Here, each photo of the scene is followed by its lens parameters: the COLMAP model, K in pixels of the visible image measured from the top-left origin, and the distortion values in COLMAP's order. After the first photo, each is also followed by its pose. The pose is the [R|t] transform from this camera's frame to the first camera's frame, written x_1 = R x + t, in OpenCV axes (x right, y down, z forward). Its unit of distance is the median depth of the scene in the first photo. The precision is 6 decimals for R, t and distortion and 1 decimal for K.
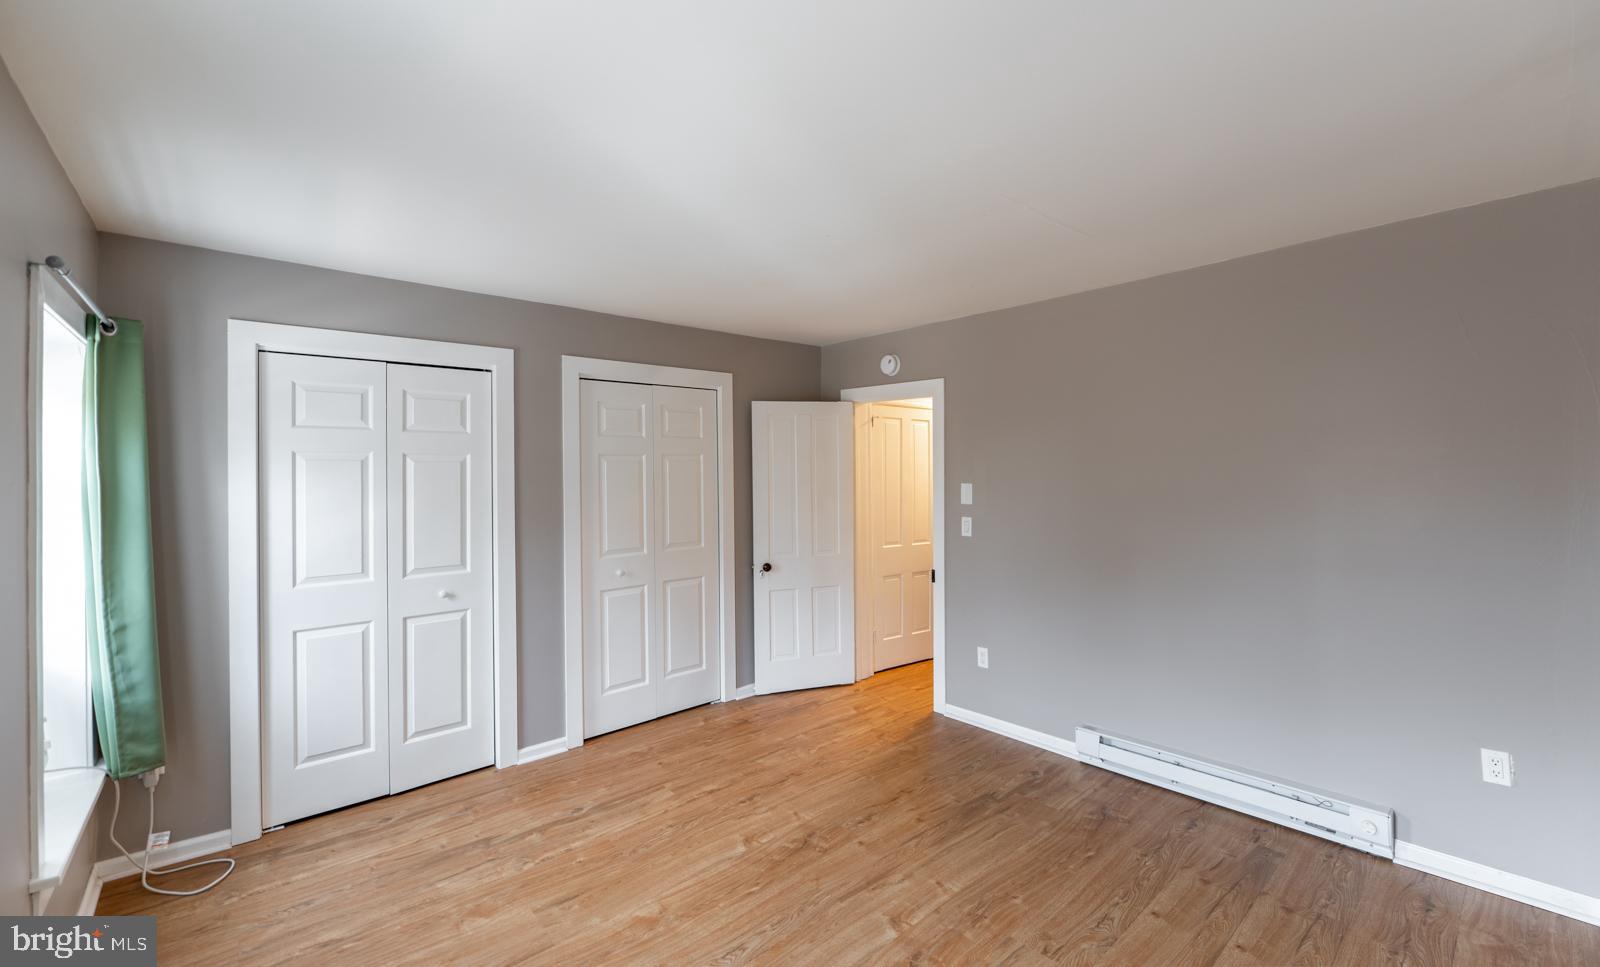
lens RADIAL K [[650.1, 0, 809.5], [0, 650.1, 470.2], [0, 0, 1]] dist [-0.006660, -0.001144]
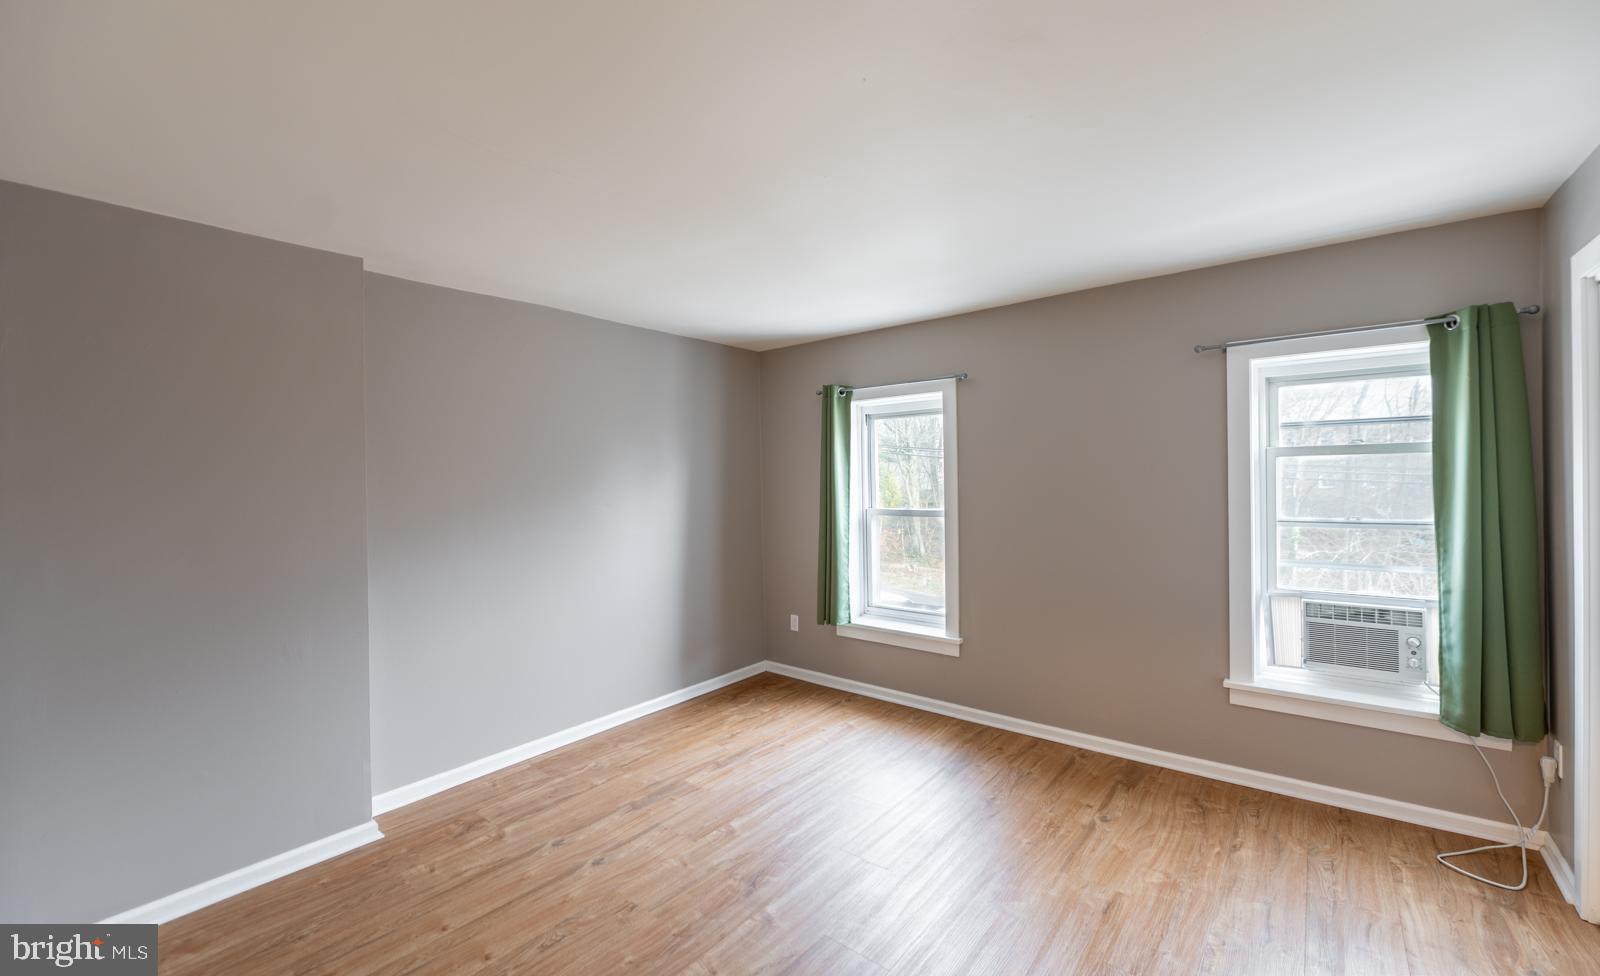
lens RADIAL K [[650.1, 0, 798.2], [0, 650.1, 485.6], [0, 0, 1]] dist [-0.006660, -0.001144]
pose [[-0.987926, 0.030608, -0.151873, 0.187447], [0.029761, 0.999526, 0.007851, 0.017967], [0.152041, 0.003236, -0.988369, 1.724999]]
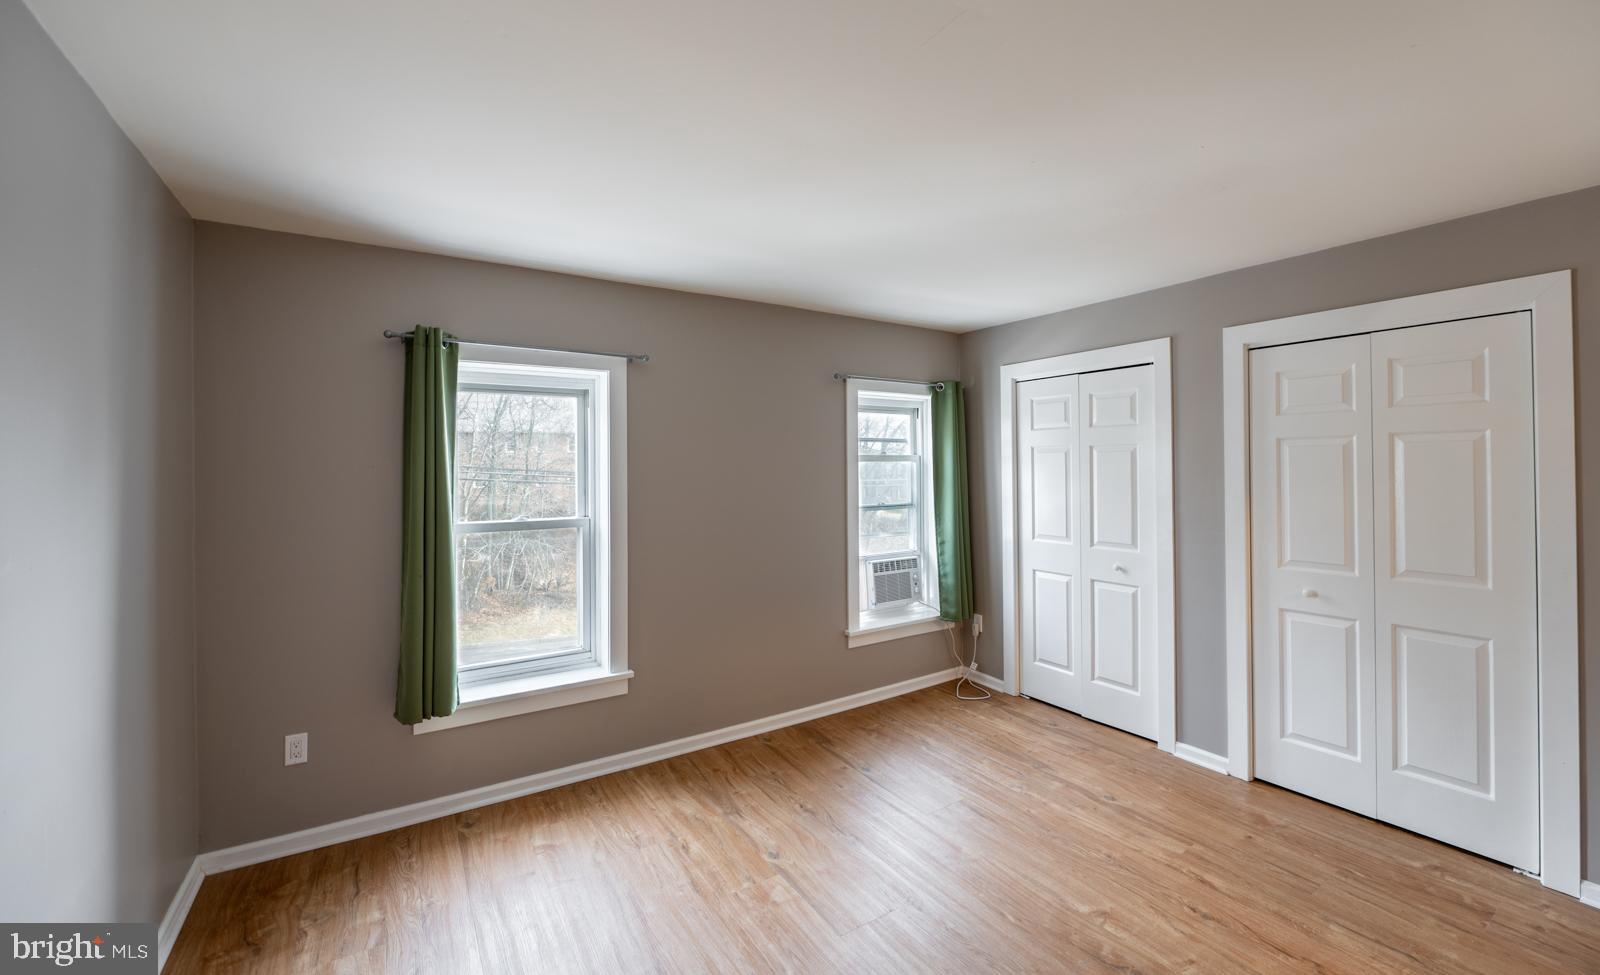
lens RADIAL K [[650.1, 0, 828.9], [0, 650.1, 467.2], [0, 0, 1]] dist [-0.006660, -0.001144]
pose [[-0.130556, 0.016281, -0.991307, 0.801031], [0.012821, 0.999809, 0.014732, -0.011343], [0.991358, -0.010786, -0.130740, 0.818834]]
